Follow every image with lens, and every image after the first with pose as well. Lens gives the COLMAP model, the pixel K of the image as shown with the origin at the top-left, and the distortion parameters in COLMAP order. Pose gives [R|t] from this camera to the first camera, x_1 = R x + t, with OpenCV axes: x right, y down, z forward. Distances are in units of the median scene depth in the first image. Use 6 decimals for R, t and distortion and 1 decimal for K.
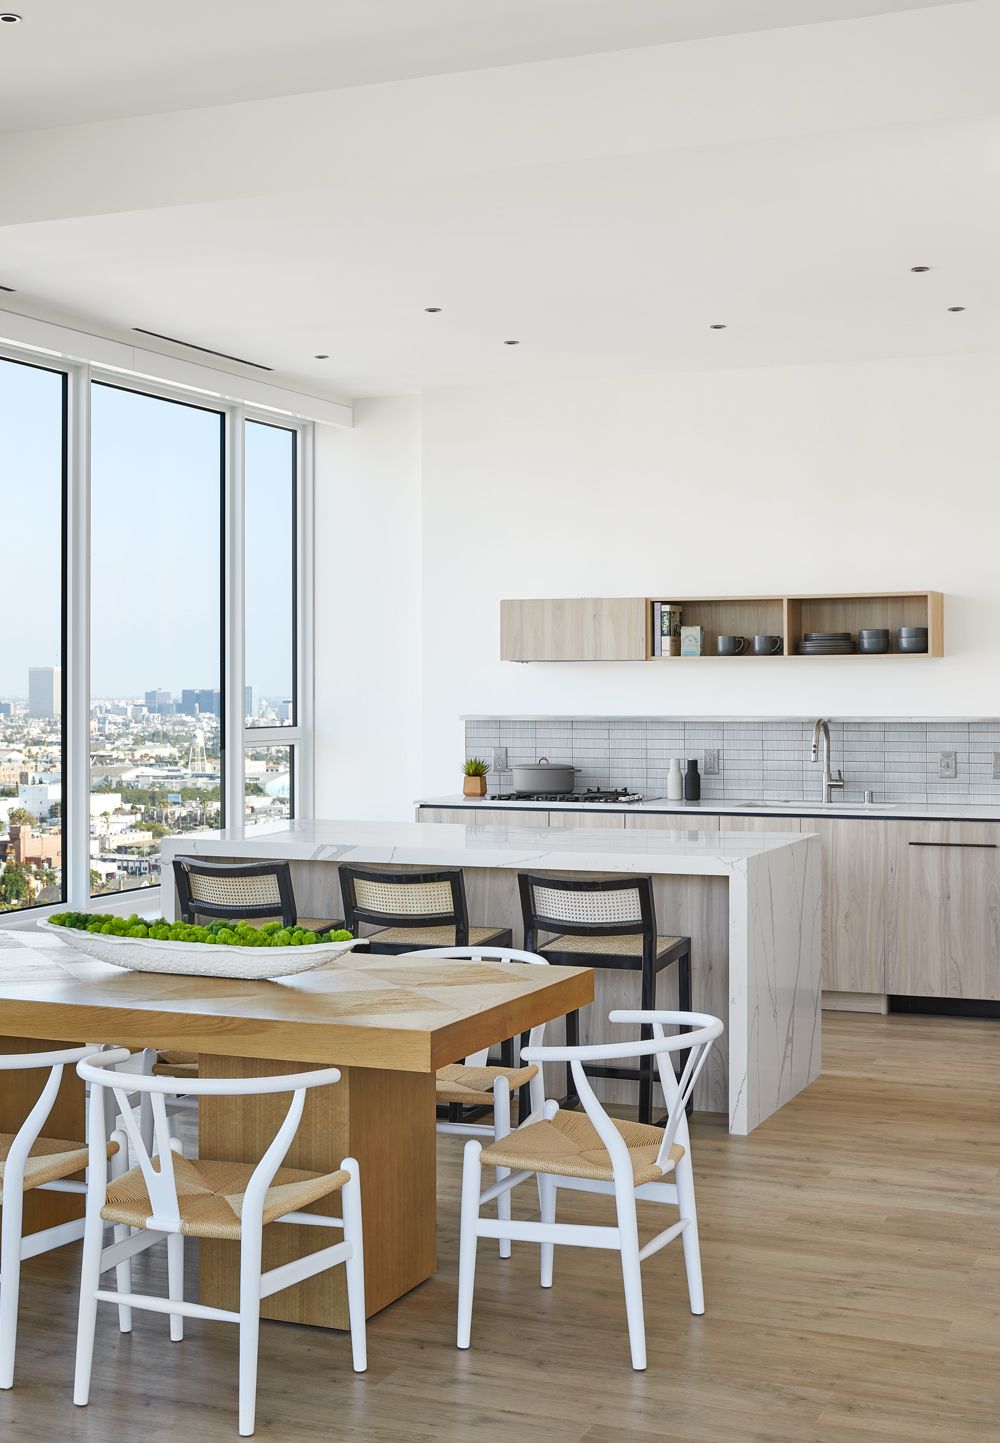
lens RADIAL K [[1898.7, 0, 500.2], [0, 1898.7, 716.3], [0, 0, 1]] dist [-0.004545, 0.000000]
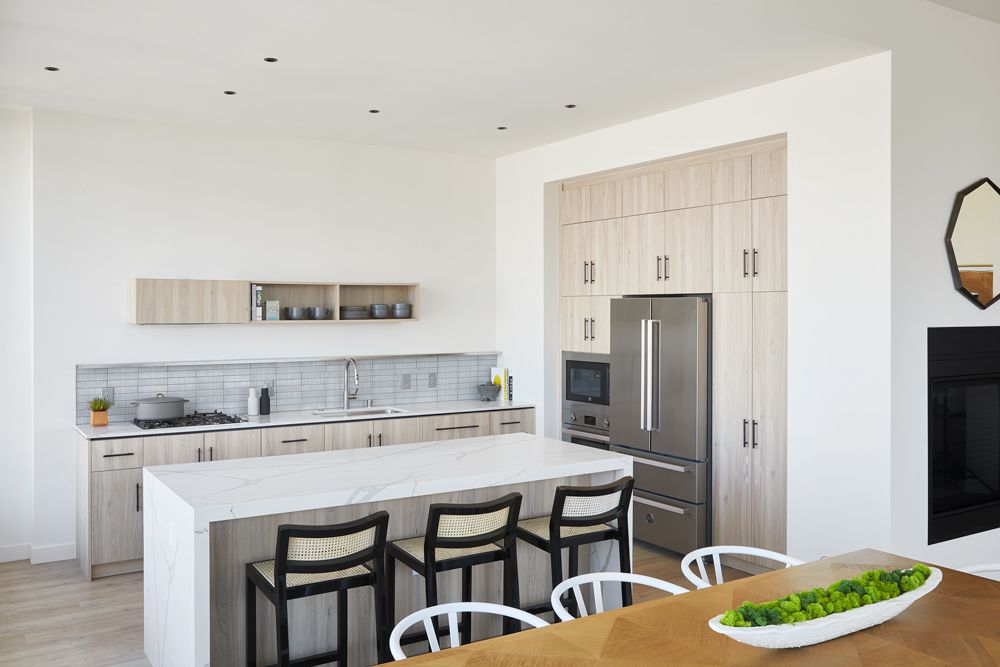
lens RADIAL K [[879.9, 0, 499.6], [0, 879.9, 333.5], [0, 0, 1]] dist [-0.005358, 0.002361]
pose [[0.575613, -0.019590, 0.817488, -0.371835], [0.013232, 0.999805, 0.014642, -0.028946], [-0.817615, 0.002389, 0.575760, 0.446701]]
